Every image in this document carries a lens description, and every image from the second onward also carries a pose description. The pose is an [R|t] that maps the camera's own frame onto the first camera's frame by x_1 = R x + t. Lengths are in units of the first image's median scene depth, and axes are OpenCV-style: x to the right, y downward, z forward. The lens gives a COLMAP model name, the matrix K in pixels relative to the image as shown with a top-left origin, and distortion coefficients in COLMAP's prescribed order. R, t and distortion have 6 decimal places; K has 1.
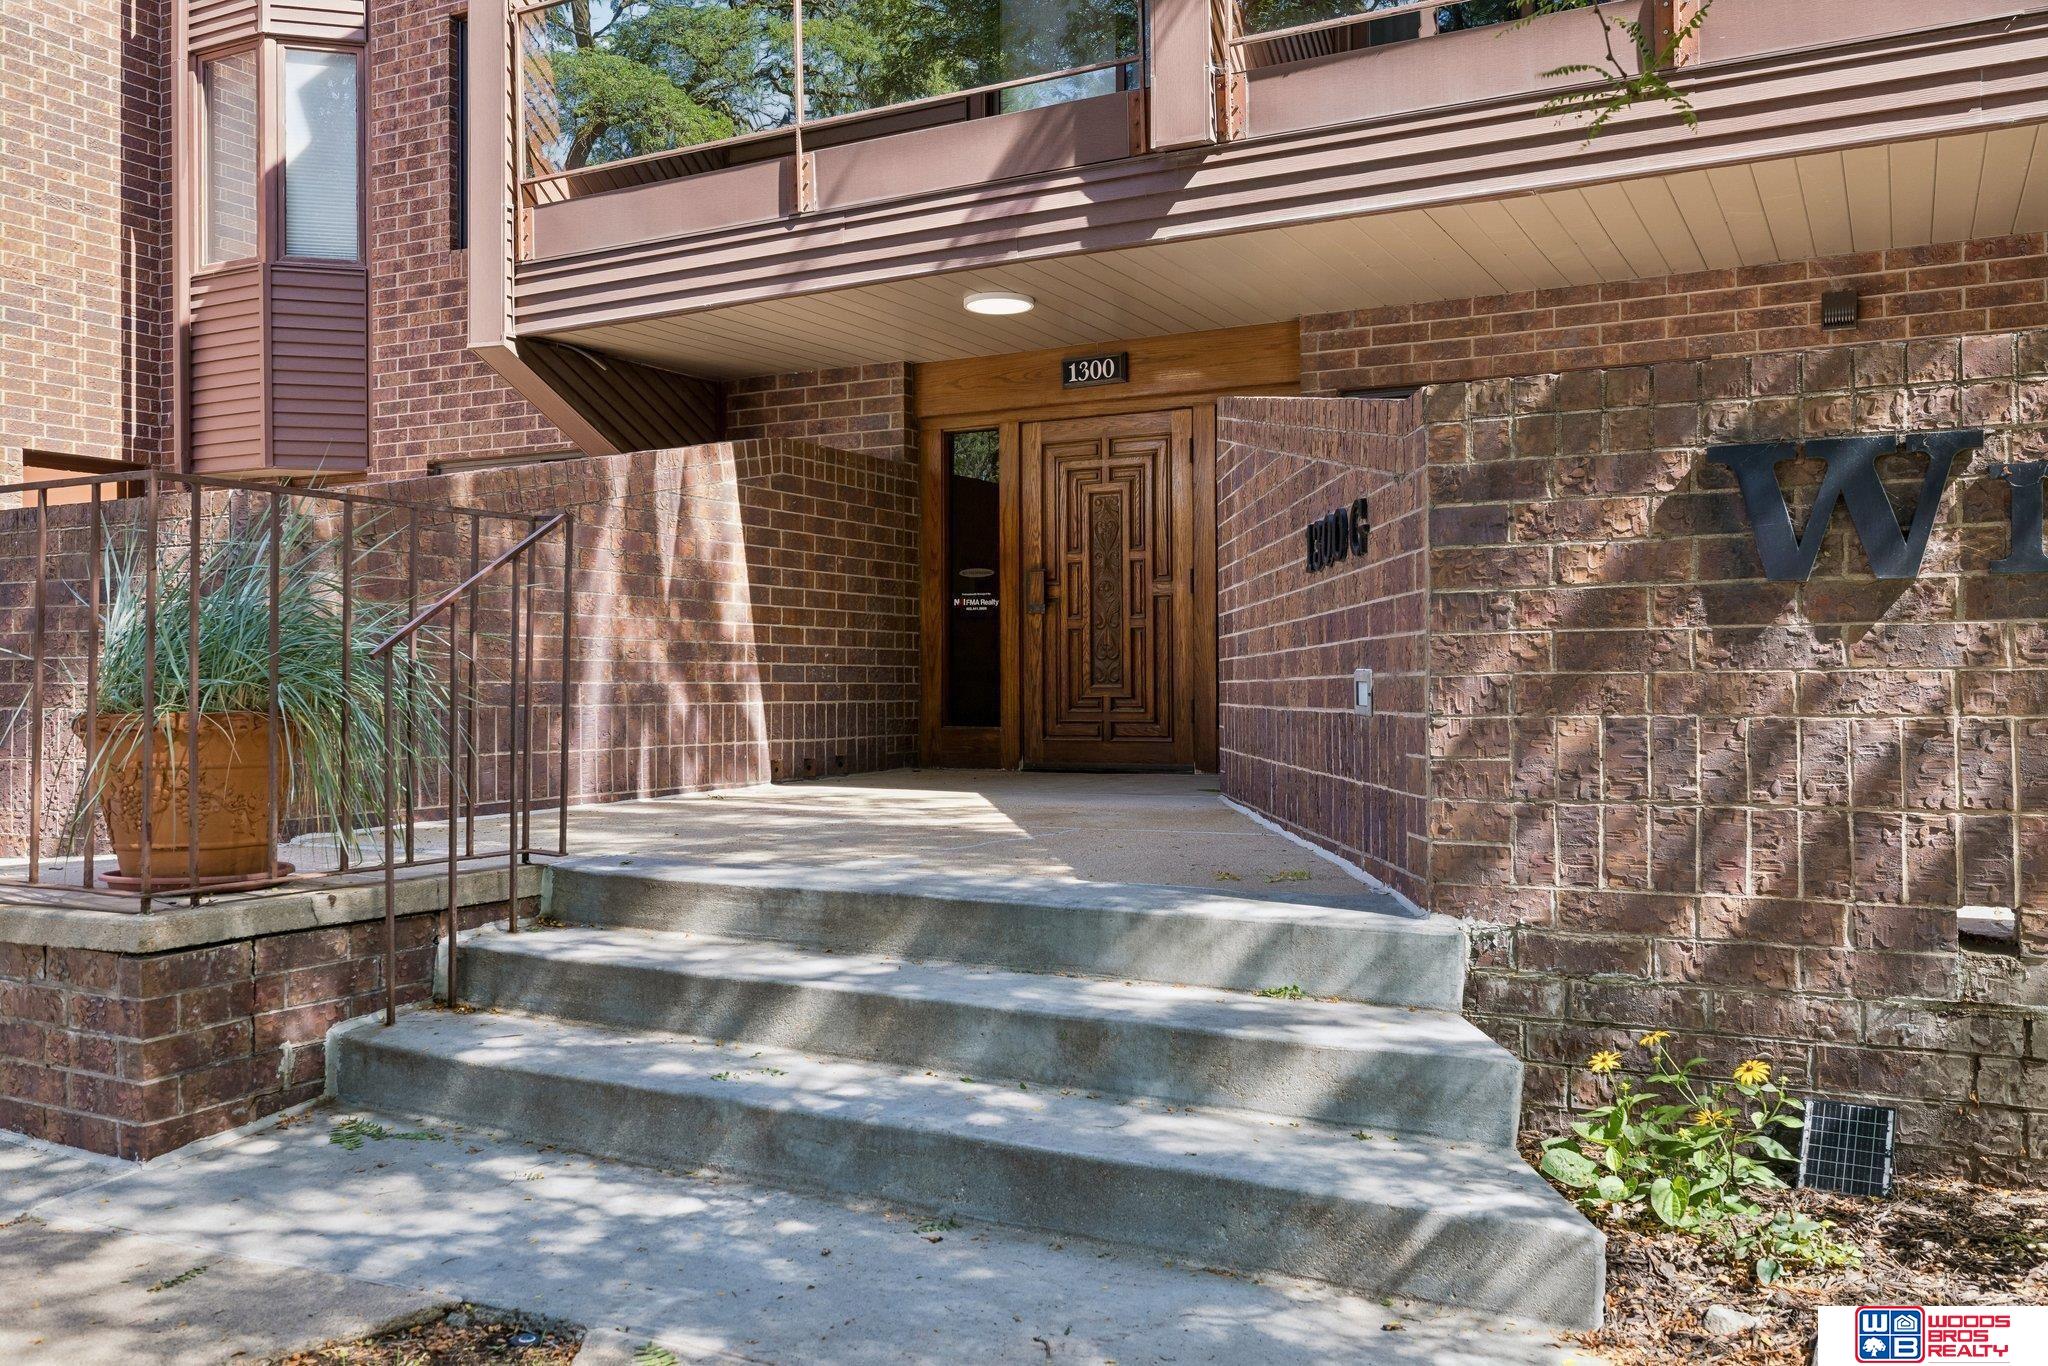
lens RADIAL K [[1656.1, 0, 1023.7], [0, 1656.1, 673.2], [0, 0, 1]] dist [0.007197, -0.002080]
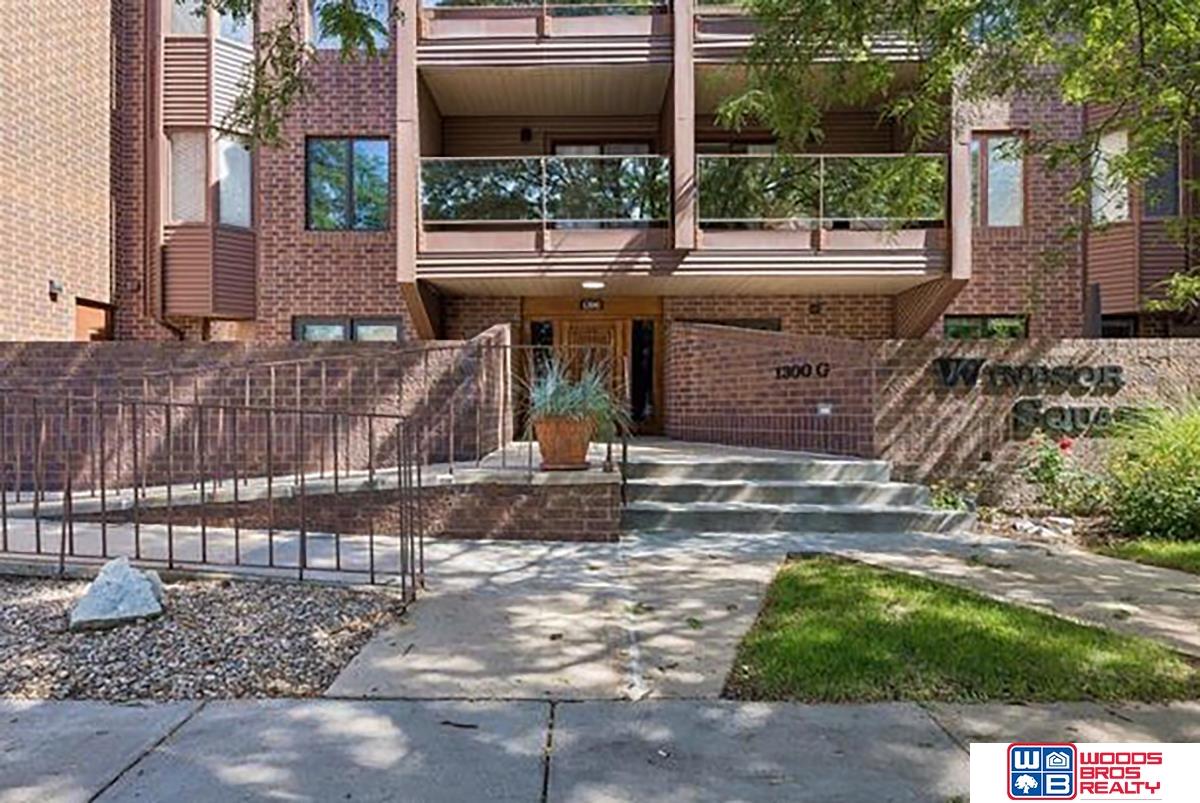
lens RADIAL K [[664.7, 0, 600.4], [0, 664.7, 407.1], [0, 0, 1]] dist [0.003468, 0.000549]
pose [[0.889864, 0.002486, 0.456219, -0.593468], [-0.005426, 0.999972, 0.005134, -0.000509], [-0.456193, -0.007044, 0.889853, -0.116822]]
